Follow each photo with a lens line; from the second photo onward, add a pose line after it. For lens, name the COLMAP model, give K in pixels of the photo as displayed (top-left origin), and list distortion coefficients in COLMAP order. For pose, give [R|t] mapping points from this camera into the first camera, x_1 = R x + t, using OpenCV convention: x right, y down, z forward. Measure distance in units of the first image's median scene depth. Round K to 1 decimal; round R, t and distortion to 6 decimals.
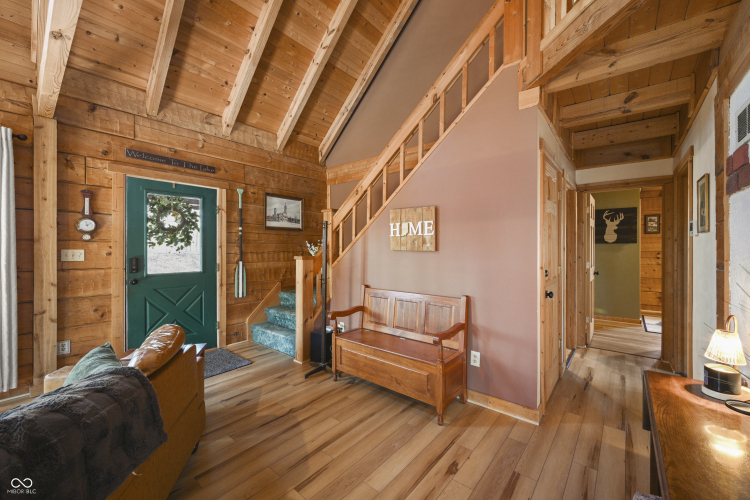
lens RADIAL K [[301.1, 0, 378.0], [0, 301.1, 248.5], [0, 0, 1]] dist [-0.001981, -0.000117]
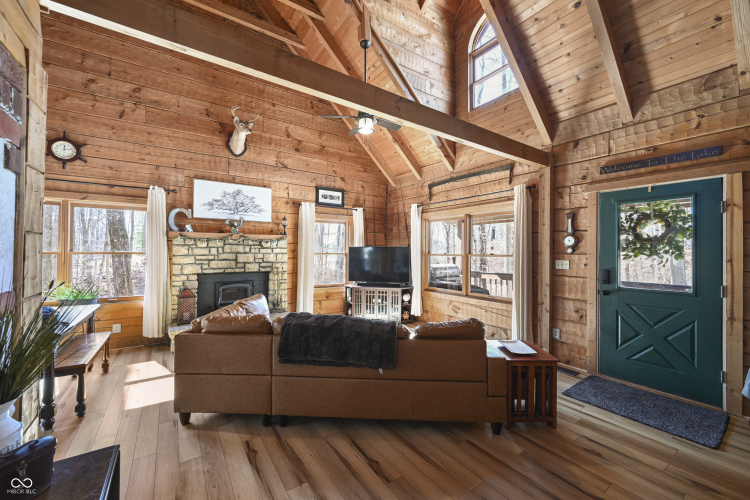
lens RADIAL K [[301.1, 0, 378.0], [0, 301.1, 248.5], [0, 0, 1]] dist [-0.001981, -0.000117]
pose [[-0.276918, -0.011430, -0.960826, 0.377918], [-0.009184, 0.999915, -0.009248, -0.023232], [0.960850, 0.006264, -0.276999, 0.493798]]
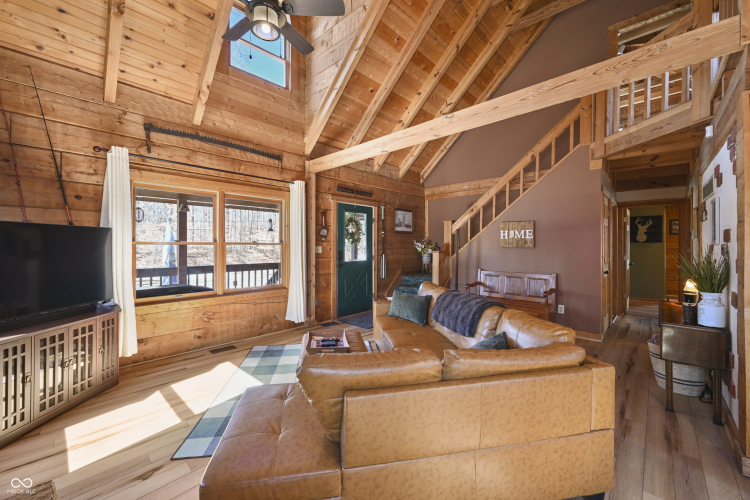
lens RADIAL K [[299.2, 0, 375.8], [0, 299.2, 245.1], [0, 0, 1]] dist [-0.002674, -0.000225]
pose [[0.997858, 0.001611, -0.065392, -0.471224], [-0.001781, 0.999995, -0.002540, -0.000034], [0.065388, 0.002651, 0.997856, -0.593196]]
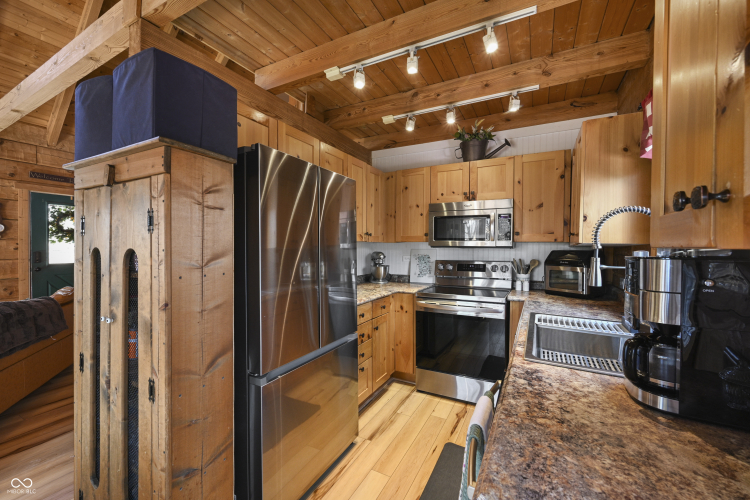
lens RADIAL K [[300.5, 0, 378.0], [0, 300.5, 250.7], [0, 0, 1]] dist [-0.000627, -0.000080]
pose [[0.980605, 0.002894, 0.195973, 0.405545], [-0.005782, 0.999883, 0.014167, -0.002338], [-0.195909, -0.015025, 0.980507, -0.592415]]
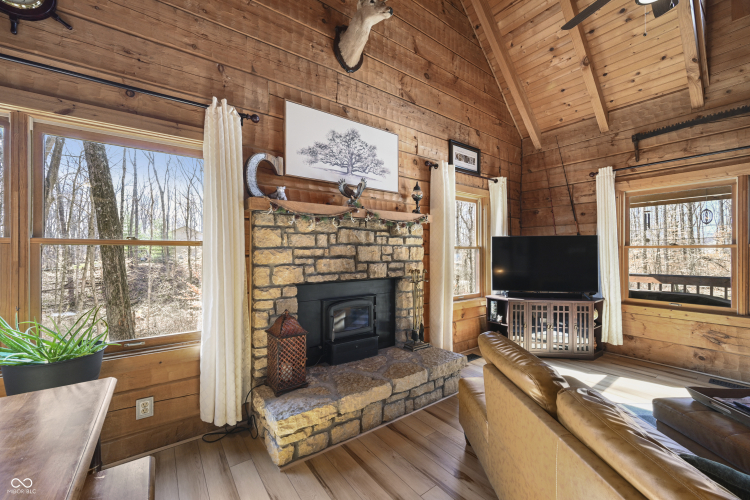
lens RADIAL K [[298.0, 0, 375.3], [0, 298.0, 252.4], [0, 0, 1]] dist [-0.002734, 0.000038]
pose [[-0.243344, -0.000560, -0.969940, -0.067697], [-0.000554, 1.000000, -0.000439, 0.011318], [0.969940, 0.000430, -0.243345, -0.302029]]
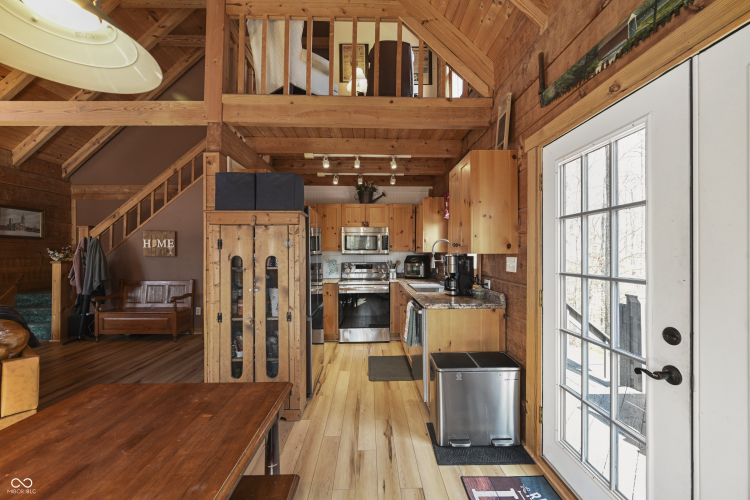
lens RADIAL K [[298.0, 0, 375.3], [0, 298.0, 252.4], [0, 0, 1]] dist [-0.002734, 0.000038]
pose [[0.756634, 0.002396, 0.653834, -0.054126], [0.002004, 0.999980, -0.005983, -0.001650], [-0.653835, 0.005837, 0.756615, -0.907869]]
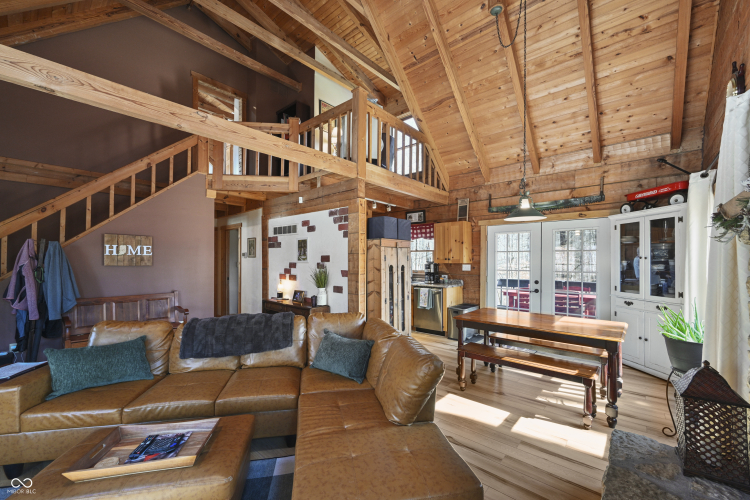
lens RADIAL K [[299.6, 0, 375.2], [0, 299.6, 260.5], [0, 0, 1]] dist [0.000401, 0.000011]
pose [[0.033492, -0.001098, 0.999438, -1.052141], [-0.001815, 0.999998, 0.001159, -0.017803], [-0.999437, -0.001853, 0.033490, -0.159968]]
